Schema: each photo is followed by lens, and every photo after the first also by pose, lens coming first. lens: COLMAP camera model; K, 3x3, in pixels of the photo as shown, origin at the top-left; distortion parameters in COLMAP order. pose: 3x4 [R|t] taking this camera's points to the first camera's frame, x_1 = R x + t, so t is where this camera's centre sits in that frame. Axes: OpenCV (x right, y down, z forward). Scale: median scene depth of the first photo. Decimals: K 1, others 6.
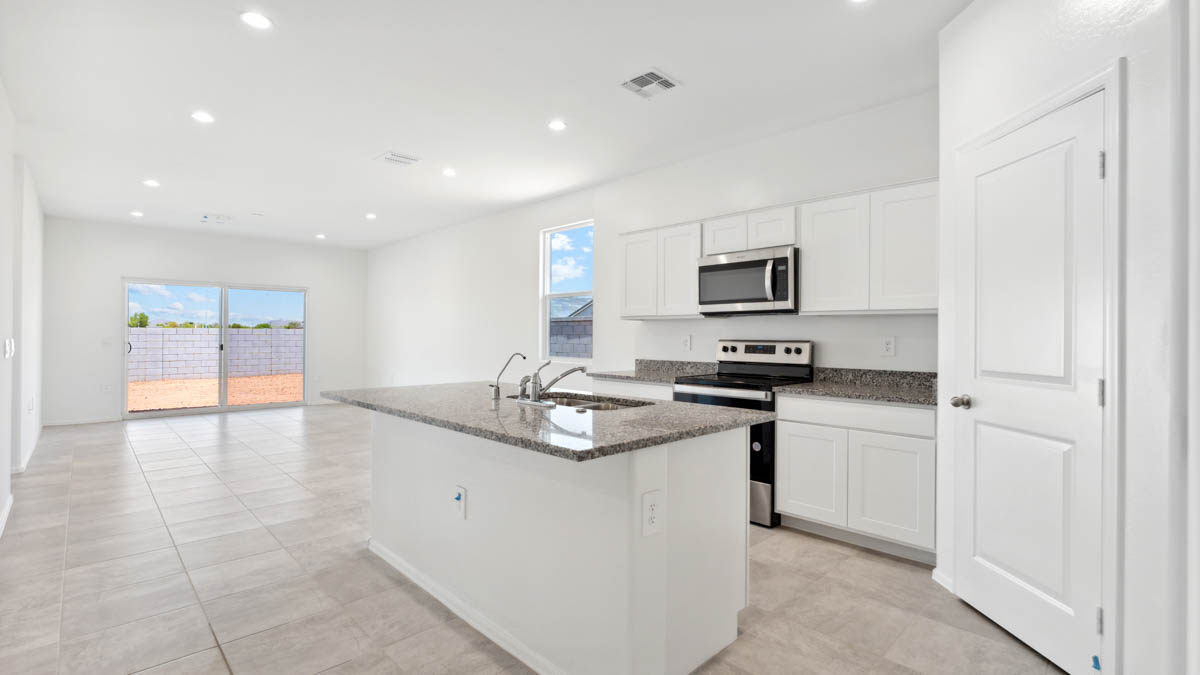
lens RADIAL K [[543.5, 0, 603.5], [0, 543.5, 334.3], [0, 0, 1]] dist [-0.000269, -0.001306]
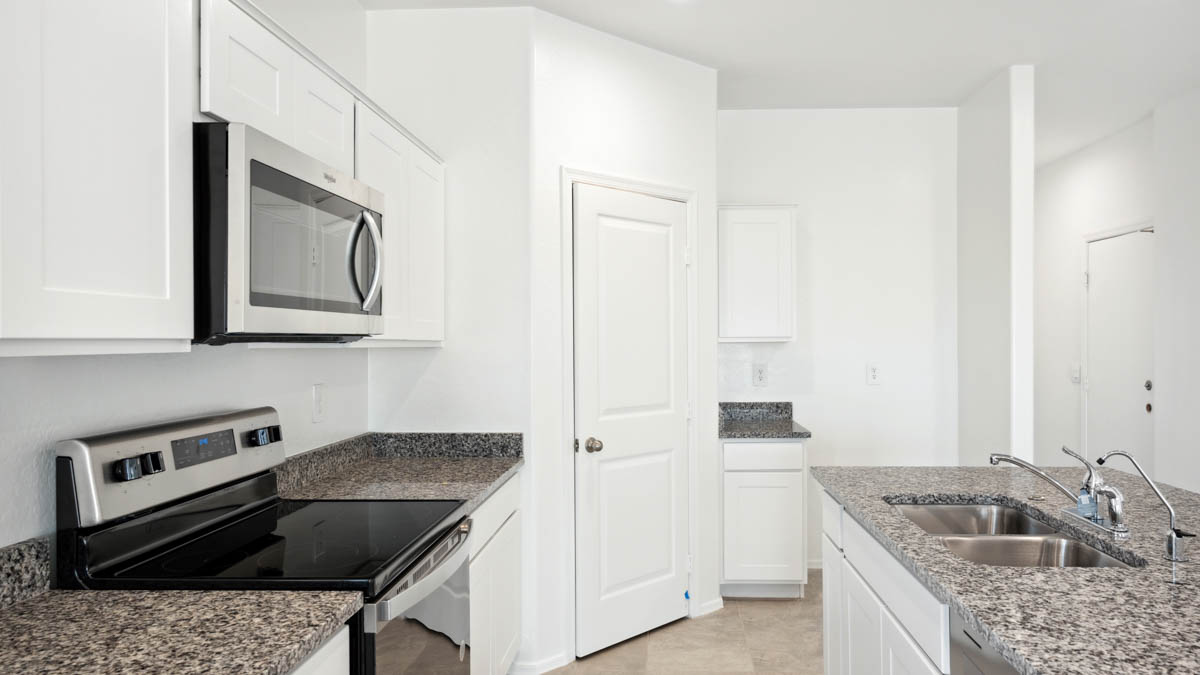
lens RADIAL K [[772.1, 0, 643.0], [0, 772.1, 343.5], [0, 0, 1]] dist [-0.000341, -0.000182]
pose [[-0.694086, -0.005930, 0.719867, -0.133544], [-0.001791, 0.999977, 0.006510, -0.022638], [-0.719889, 0.003229, -0.694081, 0.671221]]
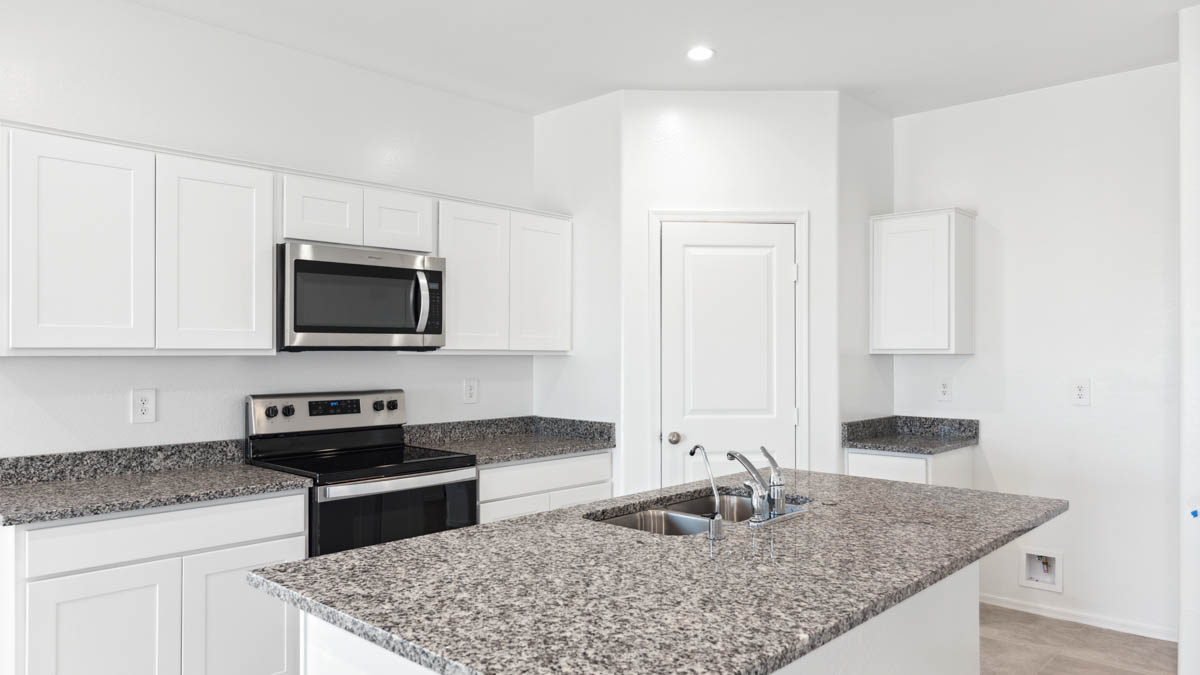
lens RADIAL K [[811.7, 0, 602.3], [0, 811.7, 348.8], [0, 0, 1]] dist [0.002836, 0.000121]
pose [[-0.044665, -0.003242, 0.998997, -0.372557], [-0.004641, 0.999985, 0.003038, -0.024801], [-0.998991, -0.004501, -0.044679, 0.441145]]
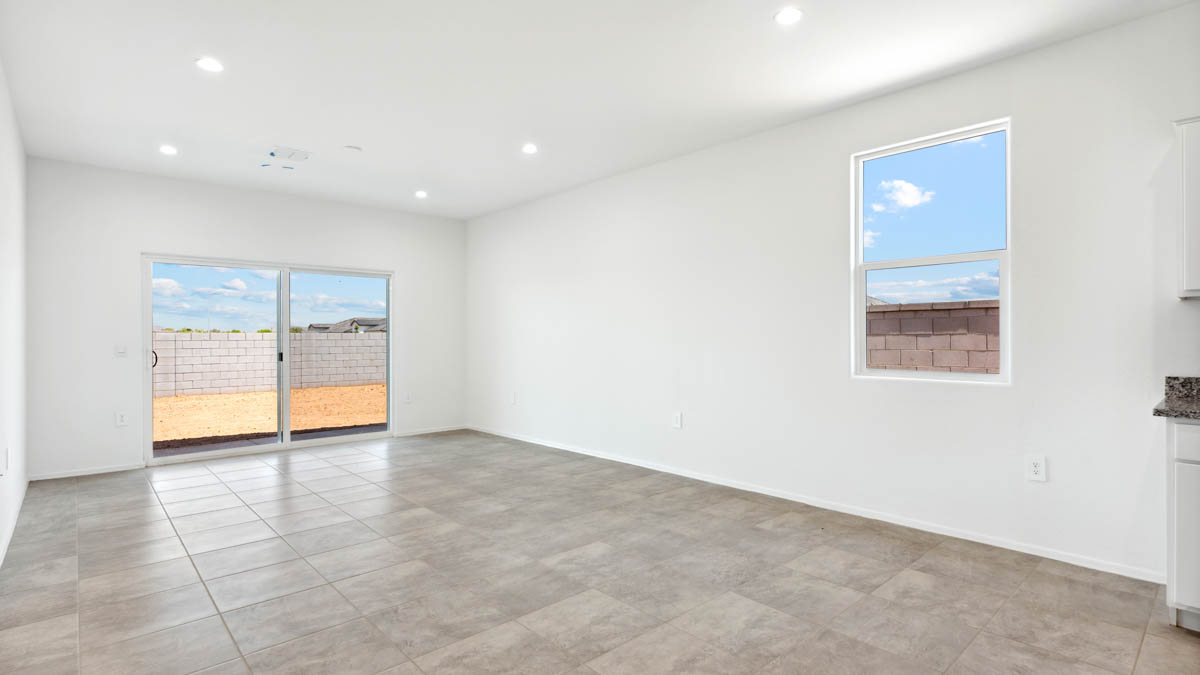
lens RADIAL K [[579.5, 0, 605.2], [0, 579.5, 340.8], [0, 0, 1]] dist [-0.004711, 0.001298]
pose [[0.999690, -0.009522, -0.023023, -0.332789], [0.009669, 0.999934, 0.006264, 0.002992], [0.022961, -0.006485, 0.999715, 0.332578]]
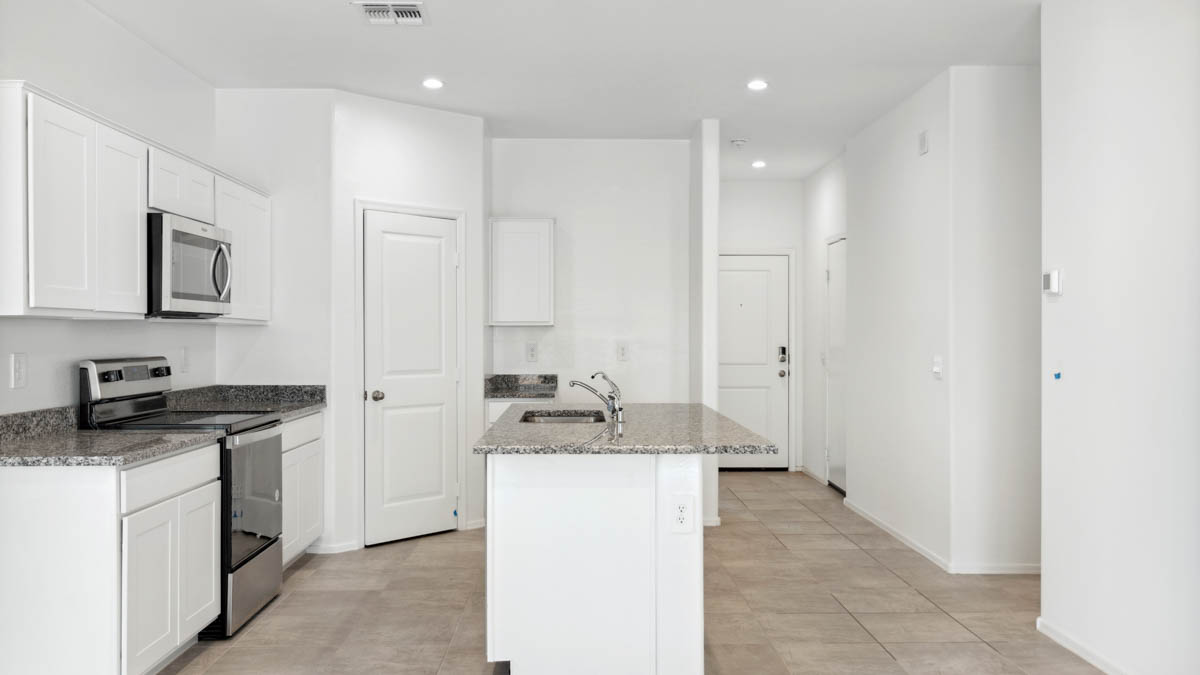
lens RADIAL K [[989.9, 0, 600.2], [0, 989.9, 338.7], [0, 0, 1]] dist [0.006916, -0.004190]
pose [[-0.732646, -0.007088, 0.680573, -0.503283], [-0.005692, 0.999975, 0.004287, -0.011035], [-0.680586, -0.000733, -0.732667, 0.865844]]
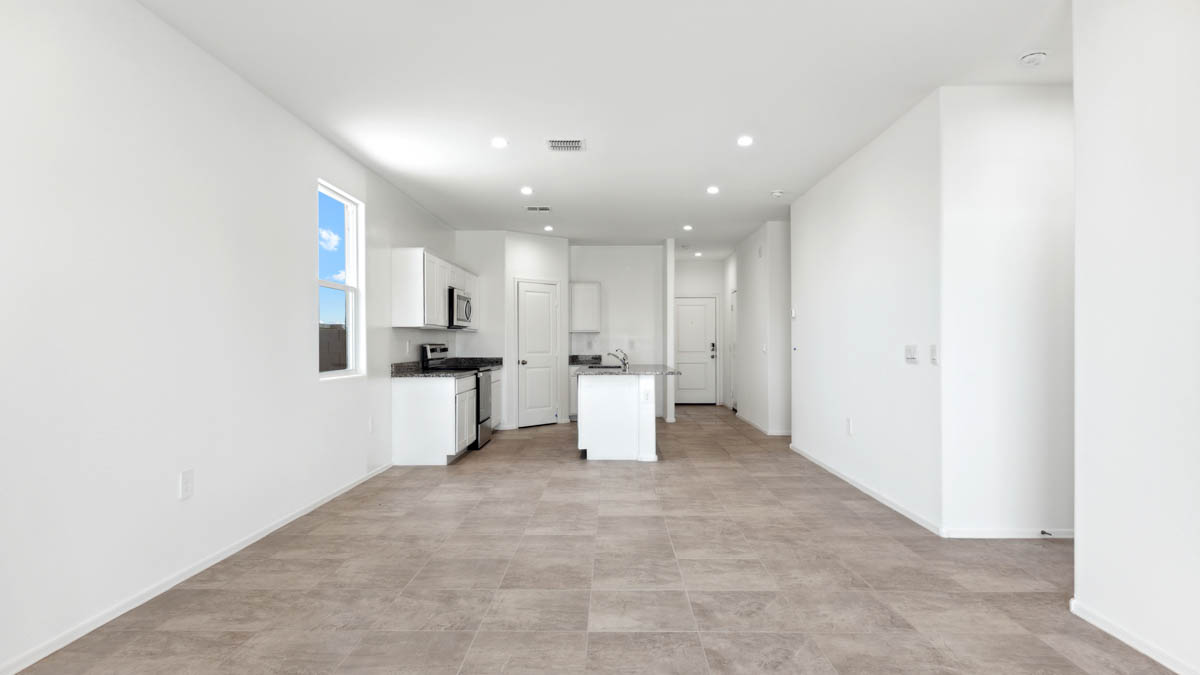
lens RADIAL K [[645.6, 0, 603.5], [0, 645.6, 341.9], [0, 0, 1]] dist [-0.001487, -0.000005]
pose [[-0.708682, -0.001513, 0.705527, -0.805781], [-0.002634, 0.999996, -0.000502, 0.002892], [-0.705524, -0.002214, -0.708683, 1.175154]]
